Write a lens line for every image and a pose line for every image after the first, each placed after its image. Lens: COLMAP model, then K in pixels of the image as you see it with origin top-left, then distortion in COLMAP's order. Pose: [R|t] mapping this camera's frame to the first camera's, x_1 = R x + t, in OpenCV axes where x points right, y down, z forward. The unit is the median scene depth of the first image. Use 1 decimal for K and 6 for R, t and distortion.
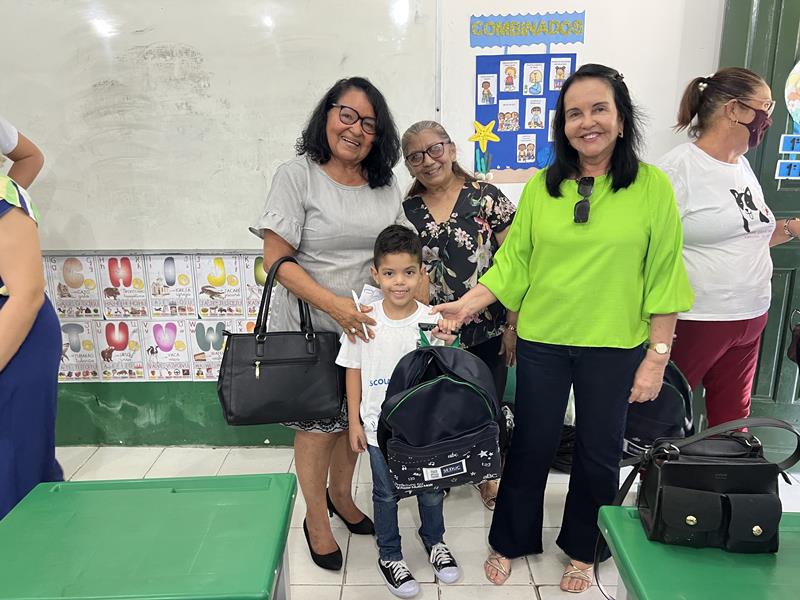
lens RADIAL K [[597.2, 0, 401.8], [0, 597.2, 301.7], [0, 0, 1]] dist [0.062936, -0.070844]
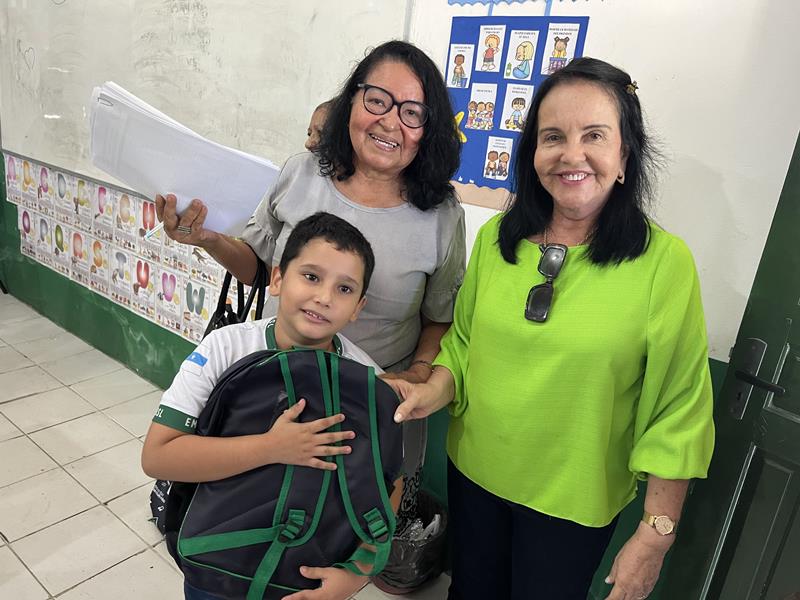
lens RADIAL K [[597.2, 0, 401.8], [0, 597.2, 301.7], [0, 0, 1]] dist [0.062936, -0.070844]
pose [[0.785271, 0.282090, -0.551158, 0.534023], [-0.282962, 0.955288, 0.085774, -0.127876], [0.550711, 0.088601, 0.829981, 0.393342]]
